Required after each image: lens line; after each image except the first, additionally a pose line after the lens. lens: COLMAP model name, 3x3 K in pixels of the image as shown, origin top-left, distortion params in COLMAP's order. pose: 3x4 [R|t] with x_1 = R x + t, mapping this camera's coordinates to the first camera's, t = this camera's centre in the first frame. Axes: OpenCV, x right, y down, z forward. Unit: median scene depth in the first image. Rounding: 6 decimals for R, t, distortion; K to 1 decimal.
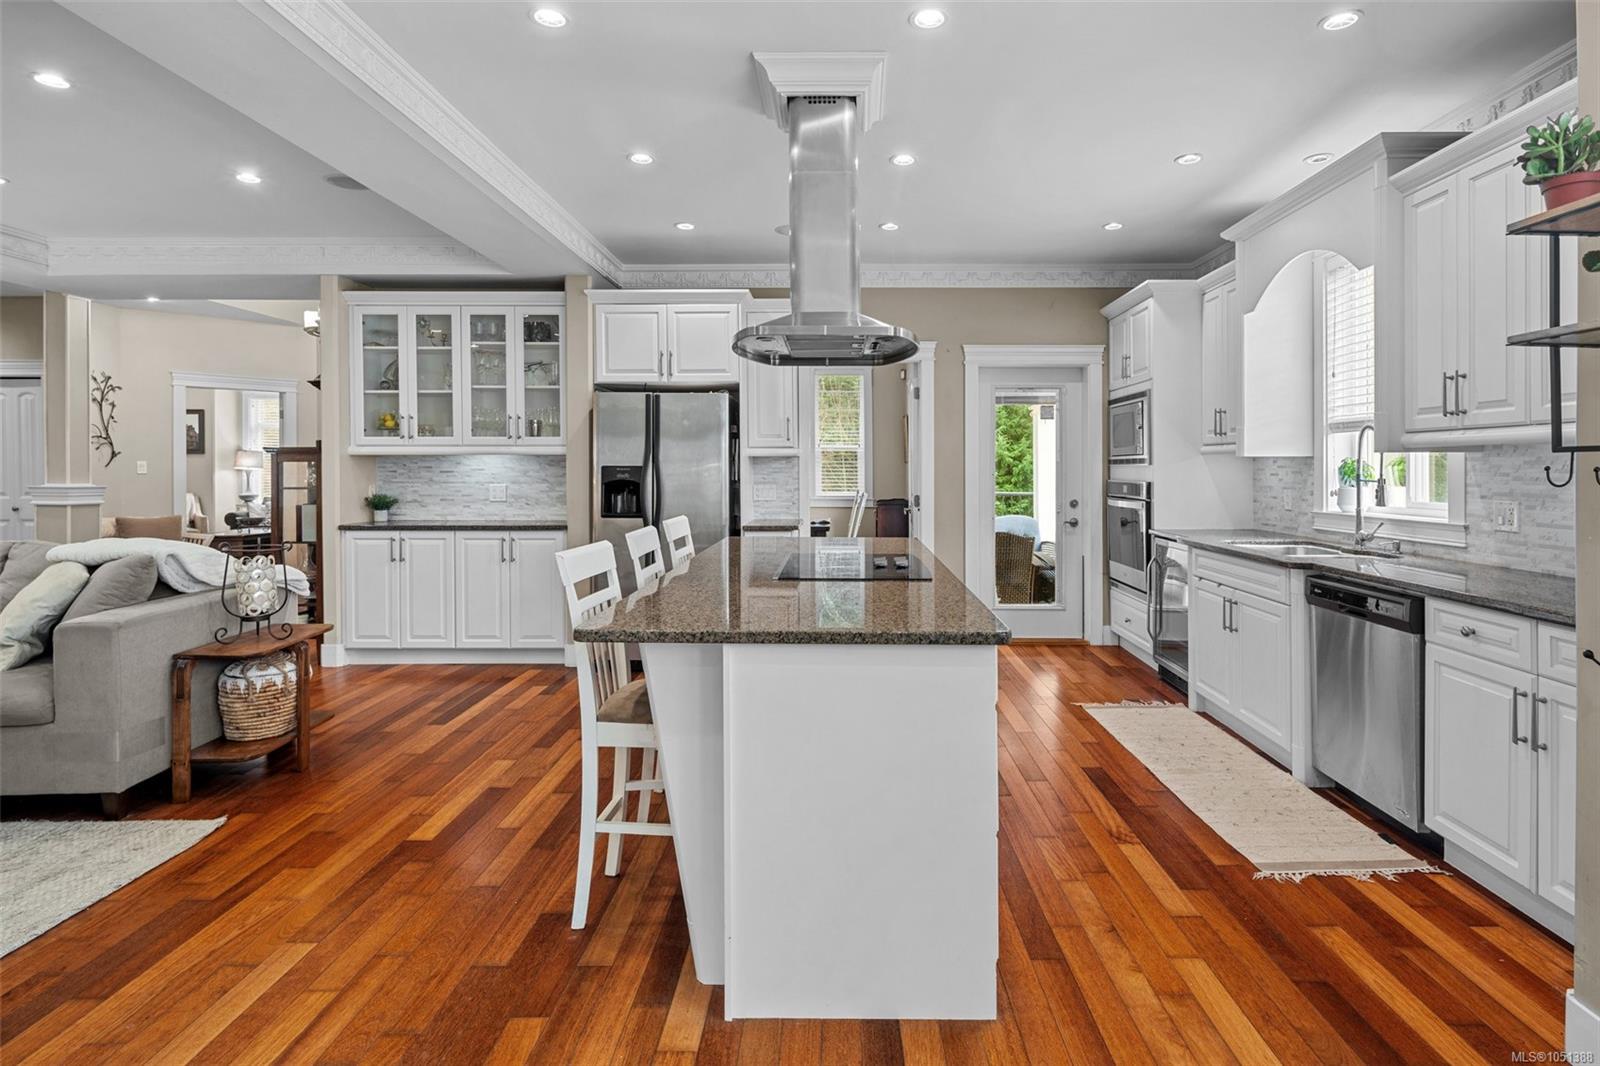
lens RADIAL K [[811.8, 0, 818.0], [0, 811.8, 495.7], [0, 0, 1]] dist [0.009400, -0.004505]
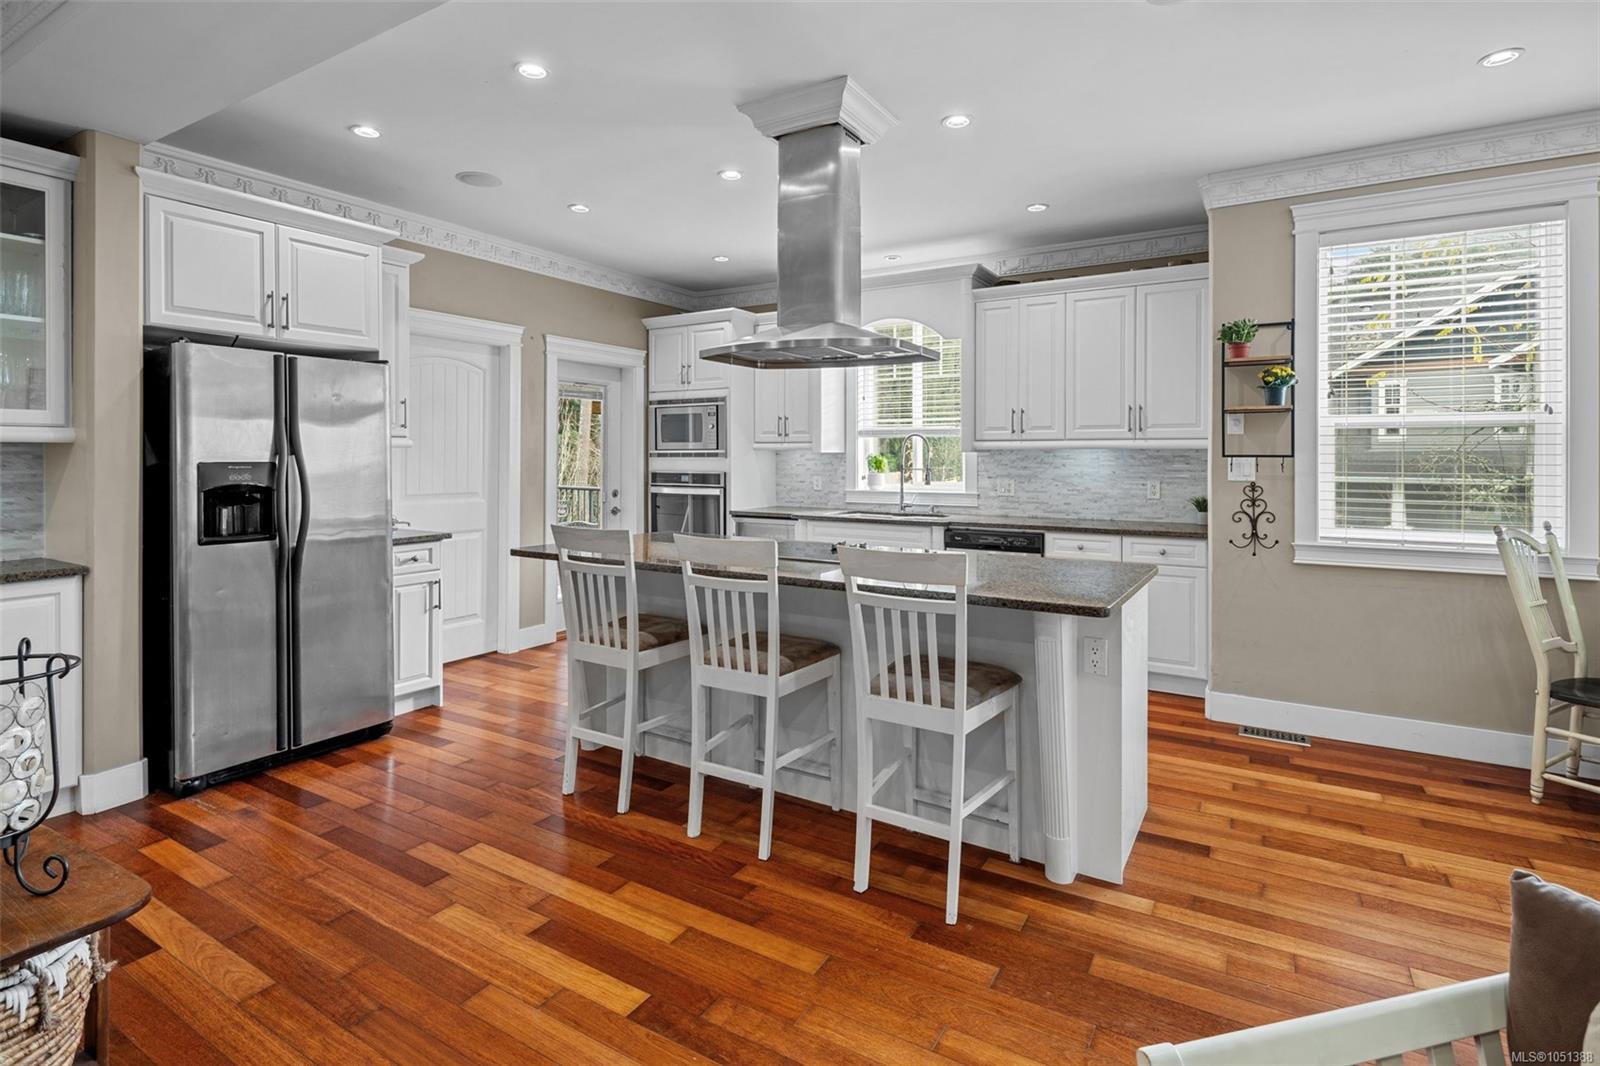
lens RADIAL K [[811.8, 0, 798.2], [0, 811.8, 464.7], [0, 0, 1]] dist [0.009400, -0.004505]
pose [[0.500390, -0.009860, 0.865744, -0.852276], [0.028710, 0.999574, -0.005210, -0.026828], [-0.865324, 0.027462, 0.500460, 0.433929]]
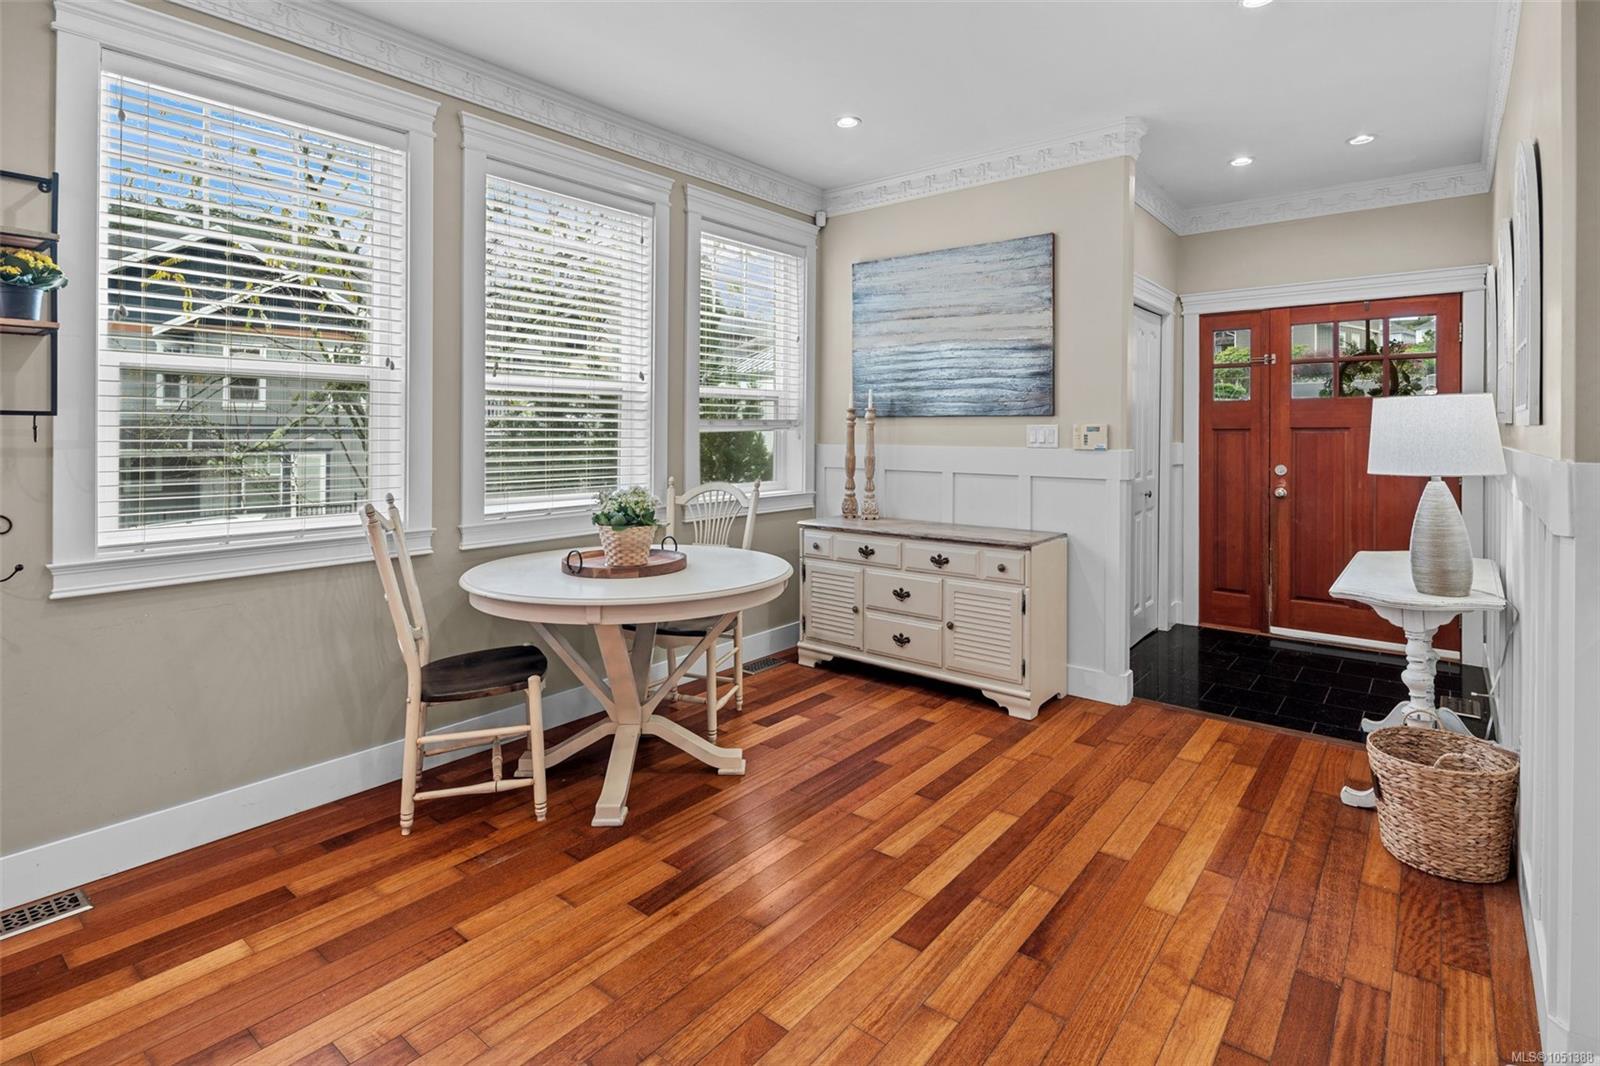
lens RADIAL K [[811.8, 0, 810.3], [0, 811.8, 421.1], [0, 0, 1]] dist [0.009400, -0.004505]
pose [[-0.787240, 0.000363, 0.616646, -0.412914], [0.013879, 0.999757, 0.017131, -0.021456], [-0.616490, 0.022044, -0.787054, 0.541579]]
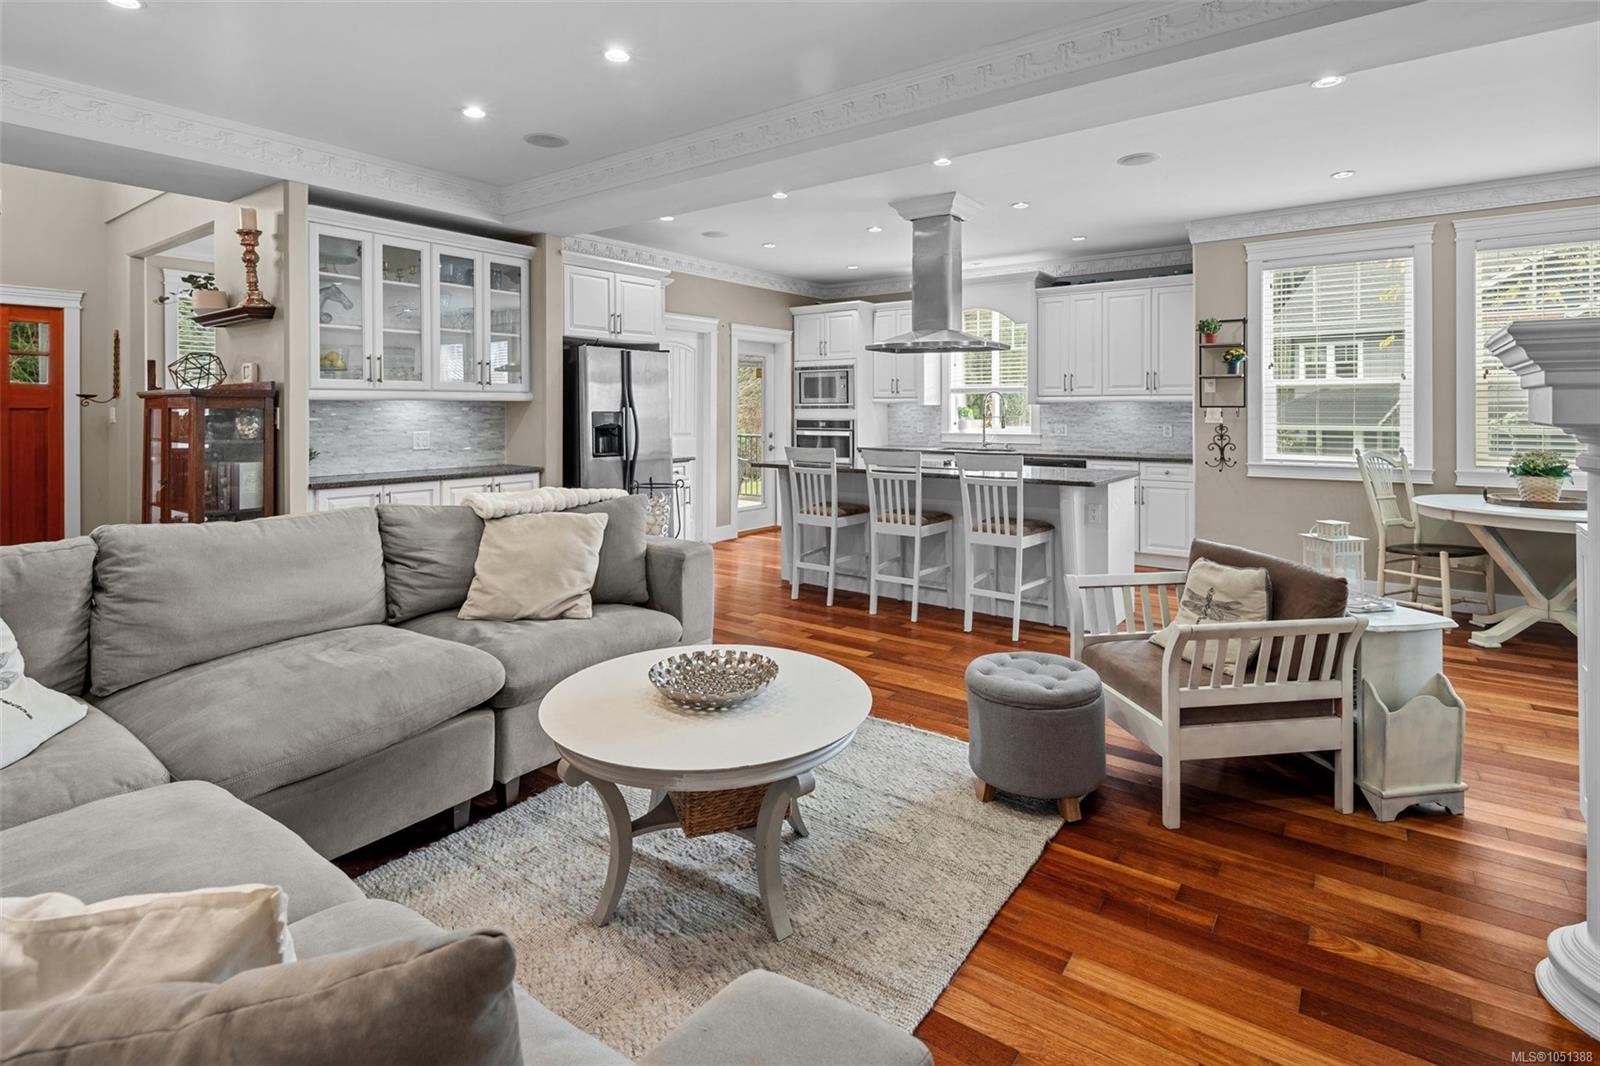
lens RADIAL K [[811.8, 0, 787.3], [0, 811.8, 411.1], [0, 0, 1]] dist [0.009400, -0.004505]
pose [[0.586489, -0.004723, 0.809943, -1.499772], [0.029305, 0.999452, -0.015393, -0.017783], [-0.809427, 0.032763, 0.586306, 0.183251]]
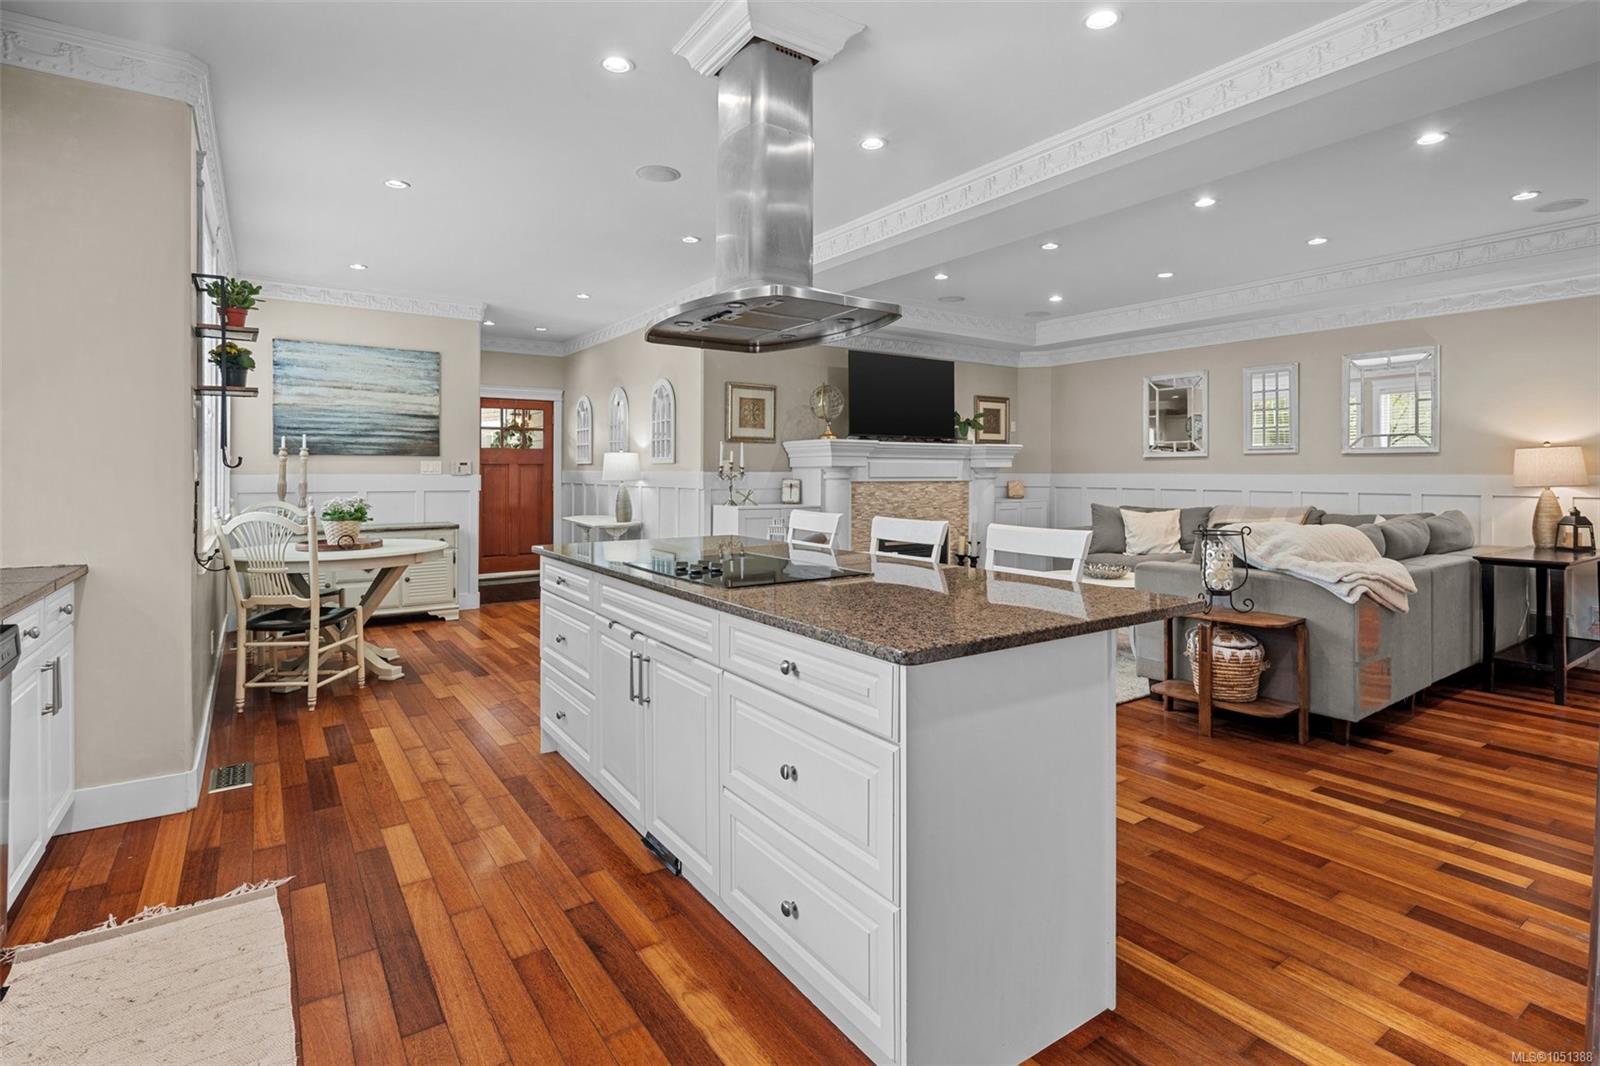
lens RADIAL K [[811.8, 0, 810.0], [0, 811.8, 472.7], [0, 0, 1]] dist [0.009400, -0.004505]
pose [[-0.809840, -0.004233, -0.586636, 0.457222], [-0.023584, 0.999401, 0.025346, -0.036025], [0.586177, 0.034362, -0.809454, 1.599041]]
